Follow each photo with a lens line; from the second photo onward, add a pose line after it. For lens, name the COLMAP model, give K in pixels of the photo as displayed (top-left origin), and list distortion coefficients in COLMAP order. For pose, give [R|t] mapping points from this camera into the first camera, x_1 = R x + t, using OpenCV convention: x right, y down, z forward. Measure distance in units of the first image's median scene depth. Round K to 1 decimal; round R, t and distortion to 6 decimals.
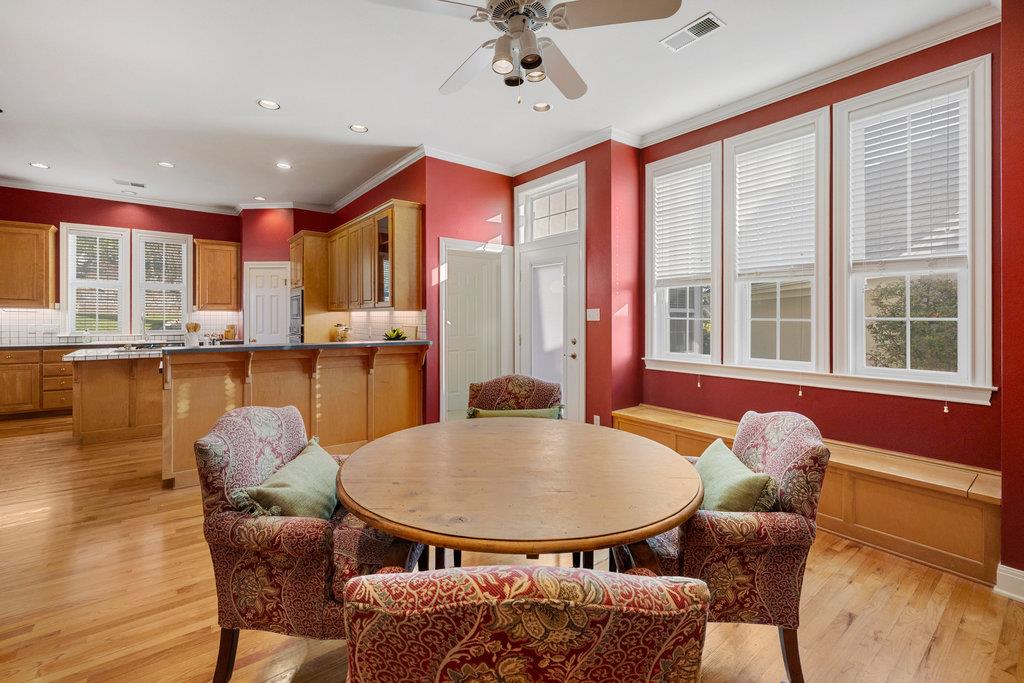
lens RADIAL K [[434.1, 0, 484.8], [0, 434.1, 320.8], [0, 0, 1]] dist [0.003305, 0.000004]
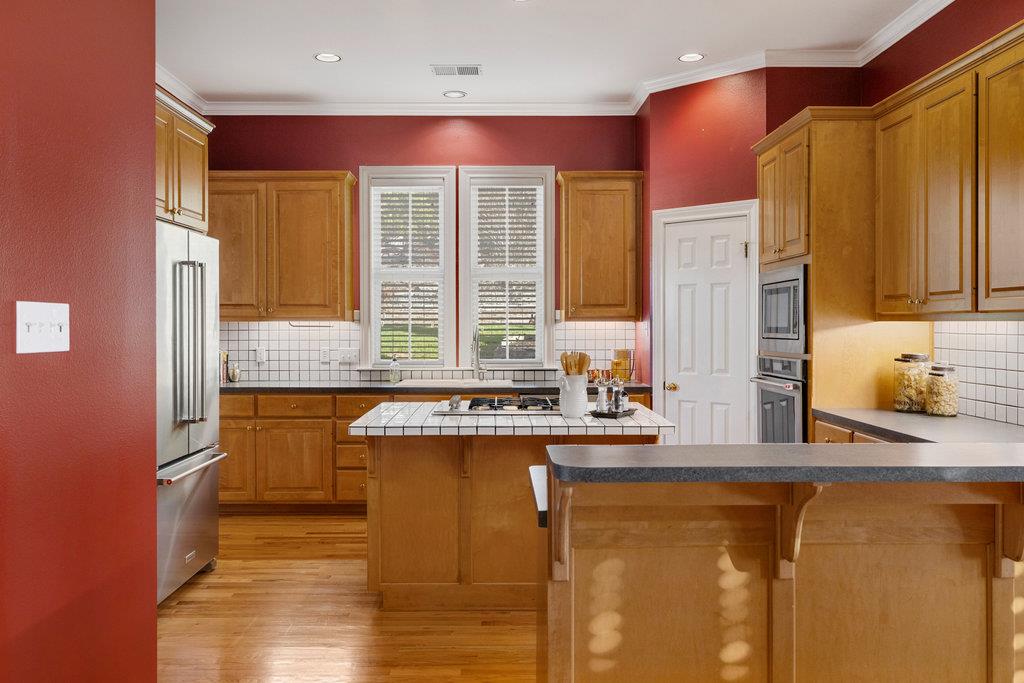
lens RADIAL K [[802.5, 0, 506.1], [0, 802.5, 338.7], [0, 0, 1]] dist [-0.001296, 0.003725]
pose [[0.816645, 0.002531, -0.577135, -0.222695], [0.002779, 0.999962, 0.008317, -0.012019], [0.577134, -0.008396, 0.816606, 0.262388]]
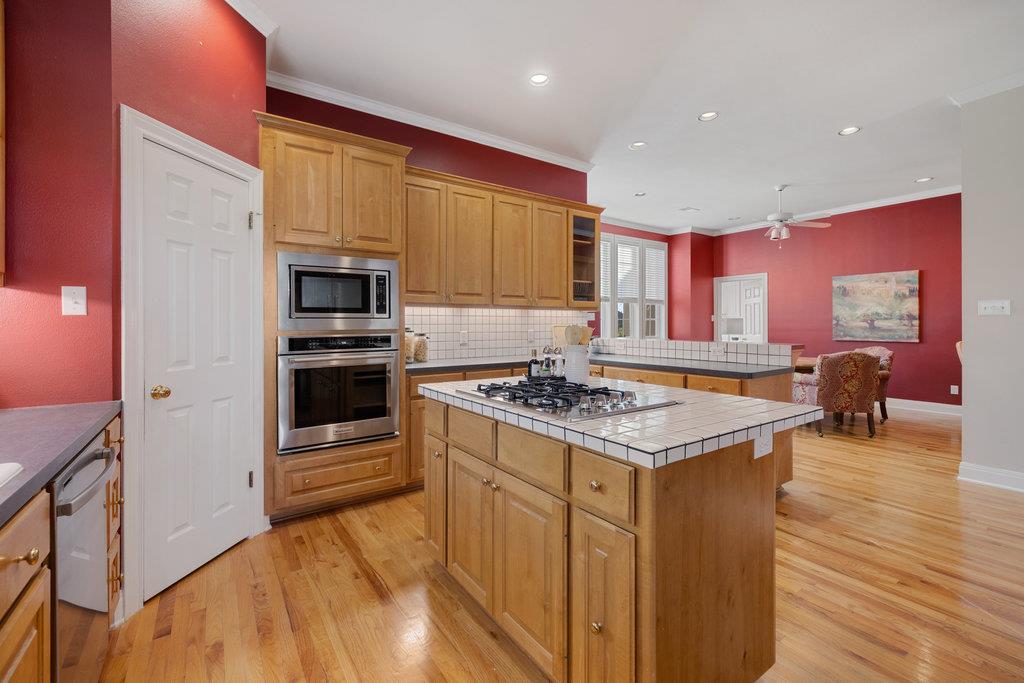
lens RADIAL K [[434.1, 0, 506.0], [0, 434.1, 326.5], [0, 0, 1]] dist [0.003305, 0.000004]
pose [[0.035650, -0.014907, 0.999253, -0.909843], [0.005943, 0.999874, 0.014704, -0.002009], [-0.999347, 0.005414, 0.035734, 0.842575]]
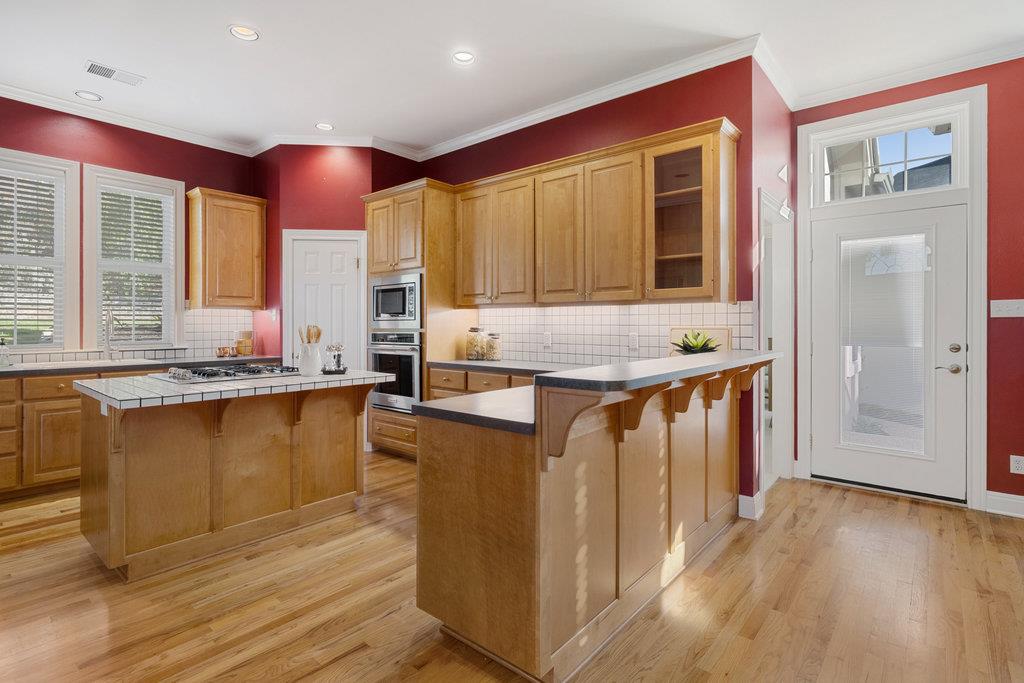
lens RADIAL K [[496.6, 0, 497.8], [0, 496.6, 325.7], [0, 0, 1]] dist [0.002634, -0.000015]
pose [[0.975170, -0.006649, 0.221357, -0.462163], [0.007192, 0.999973, -0.001648, 0.005659], [-0.221340, 0.003199, 0.975191, 0.270656]]
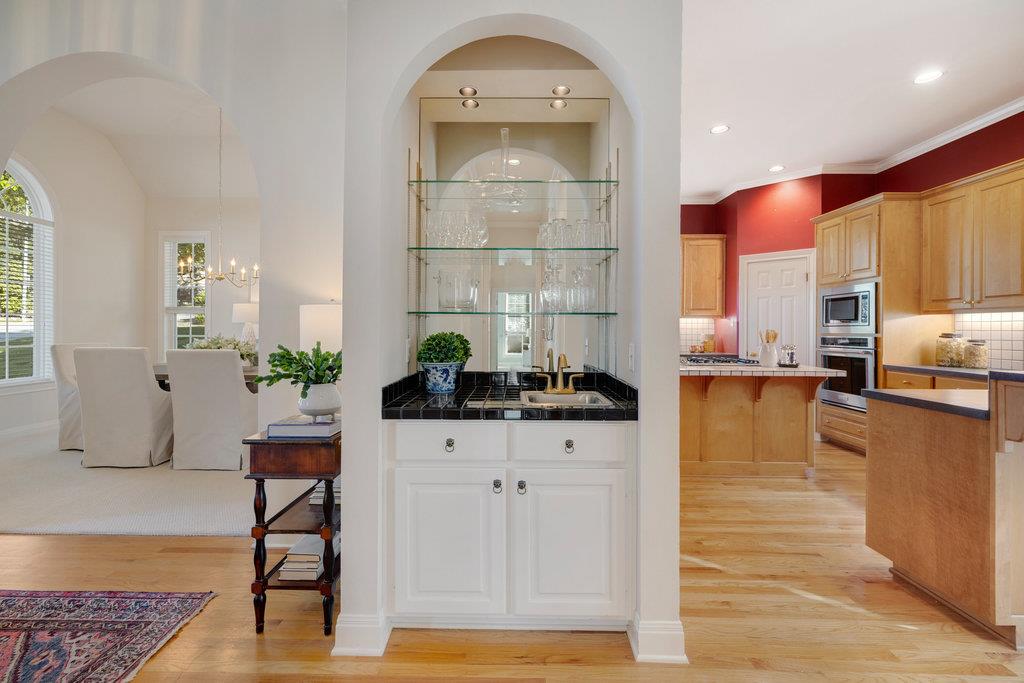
lens RADIAL K [[434.1, 0, 513.1], [0, 434.1, 328.3], [0, 0, 1]] dist [0.003305, 0.000004]
pose [[0.805028, -0.002189, -0.593233, -0.464528], [-0.004447, 0.999943, -0.009724, 0.008630], [0.593220, 0.010466, 0.804972, 0.120152]]
